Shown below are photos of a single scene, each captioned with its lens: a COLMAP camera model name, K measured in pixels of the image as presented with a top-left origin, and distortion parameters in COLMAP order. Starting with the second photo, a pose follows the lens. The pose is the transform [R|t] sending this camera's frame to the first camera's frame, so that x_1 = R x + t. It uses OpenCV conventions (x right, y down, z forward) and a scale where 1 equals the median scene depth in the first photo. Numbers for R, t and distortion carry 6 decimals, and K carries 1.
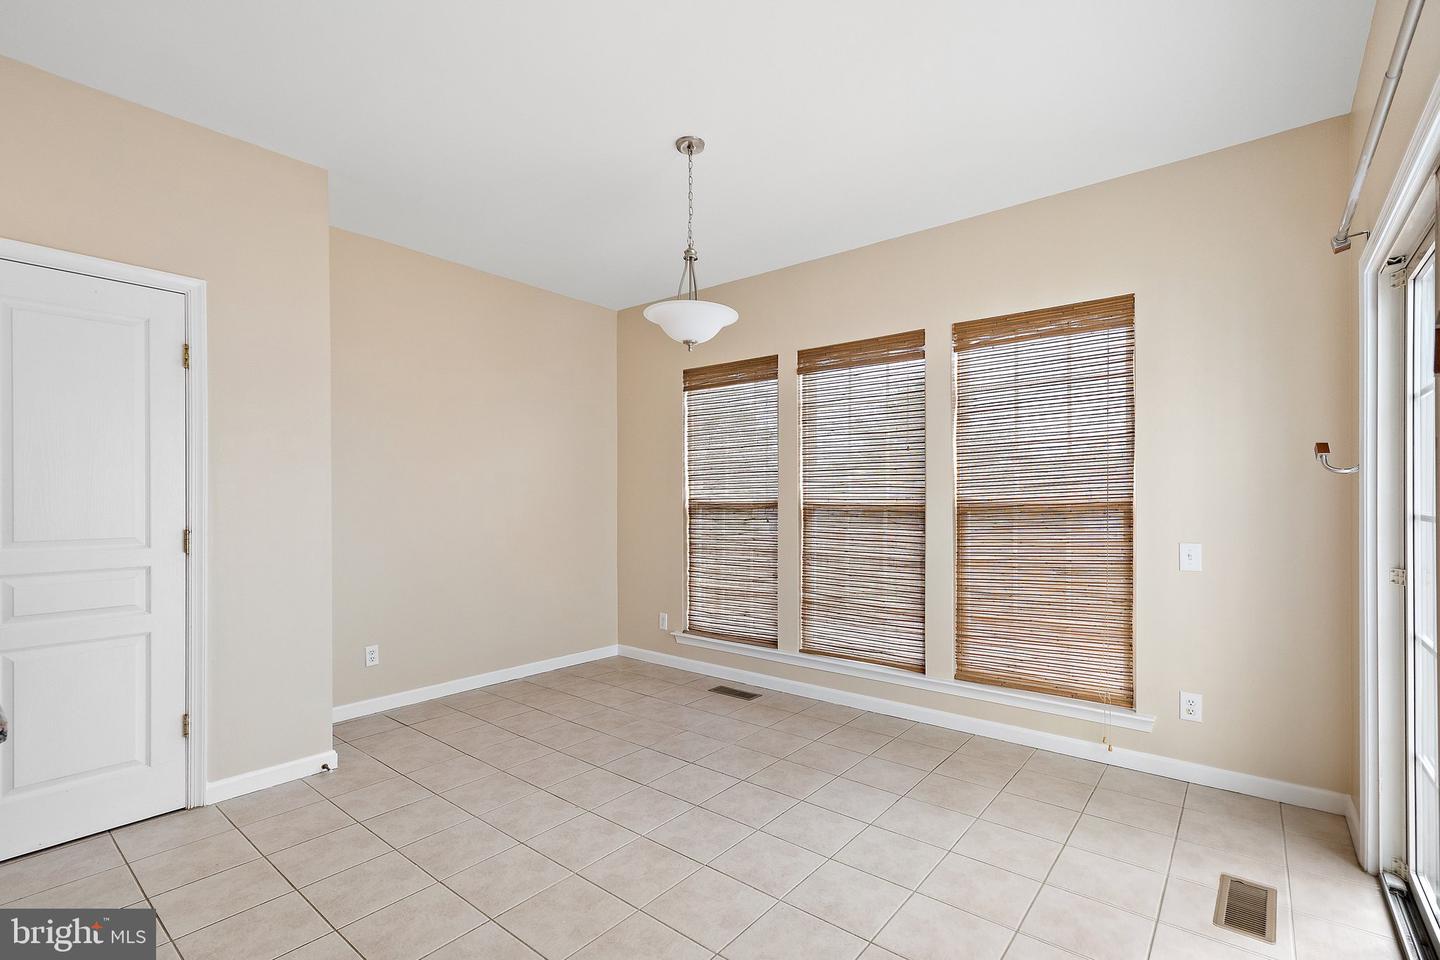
lens RADIAL K [[649.7, 0, 720.9], [0, 649.7, 502.0], [0, 0, 1]] dist [0.011167, -0.000271]
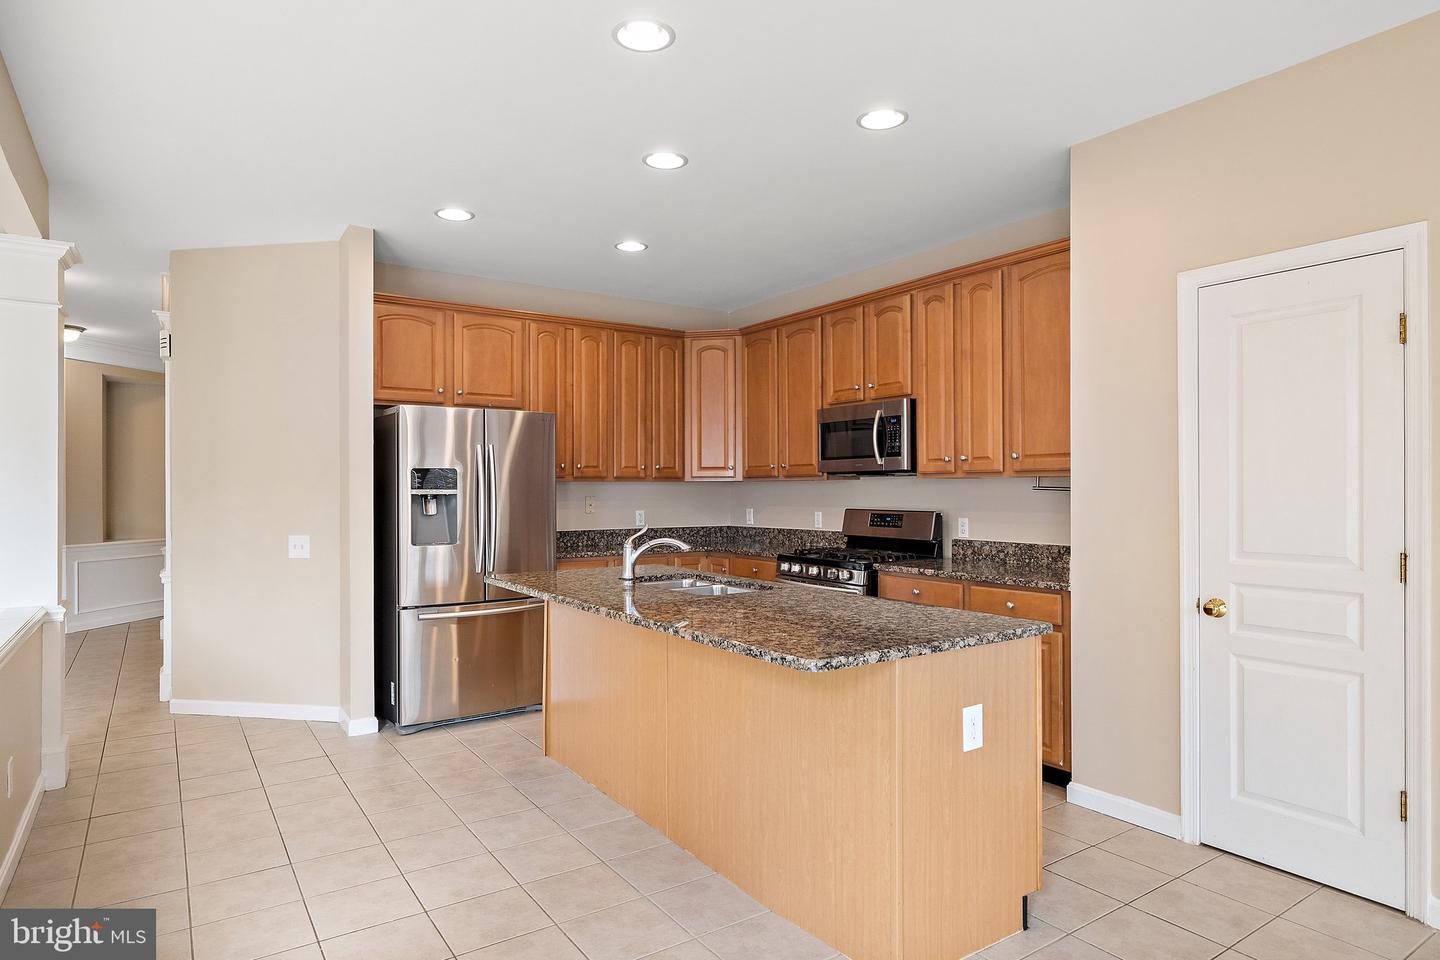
lens RADIAL K [[833.9, 0, 720.0], [0, 833.9, 480.0], [0, 0, 1]] dist [-0.000290, -0.000266]
pose [[-0.288366, -0.005093, -0.957507, 0.299690], [0.001035, 0.999984, -0.005630, -0.032594], [0.957520, -0.002614, -0.288356, 0.424022]]
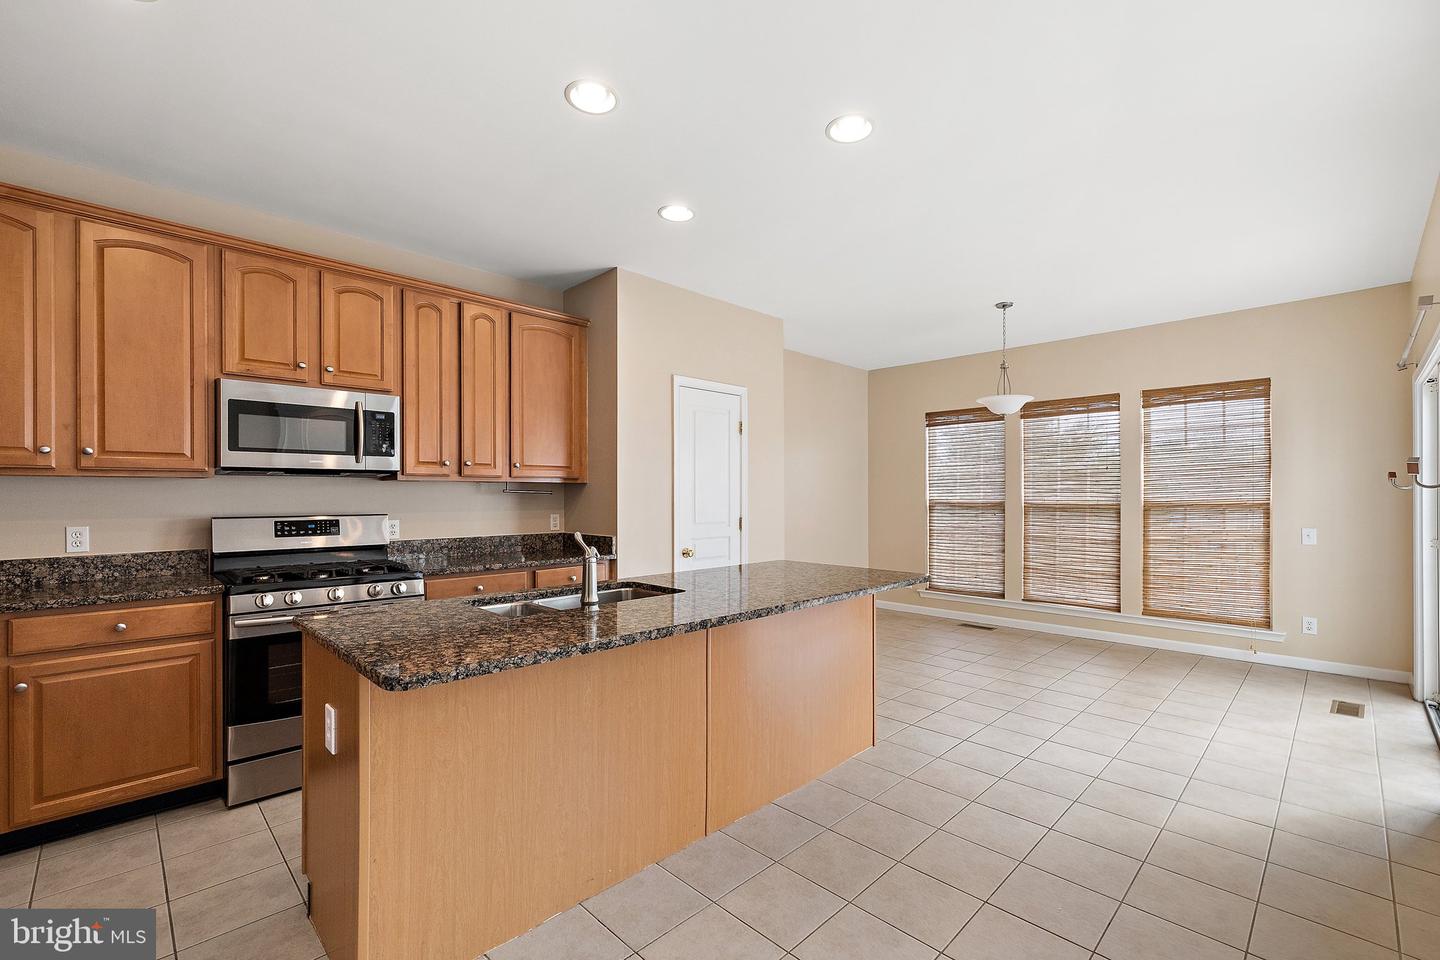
lens RADIAL K [[616.3, 0, 714.8], [0, 616.3, 497.0], [0, 0, 1]] dist [0.000131, -0.000105]
pose [[0.993810, -0.000258, -0.111095, -0.574712], [0.000014, 0.999998, -0.002198, -0.012165], [0.111095, 0.002183, 0.993807, -0.684649]]
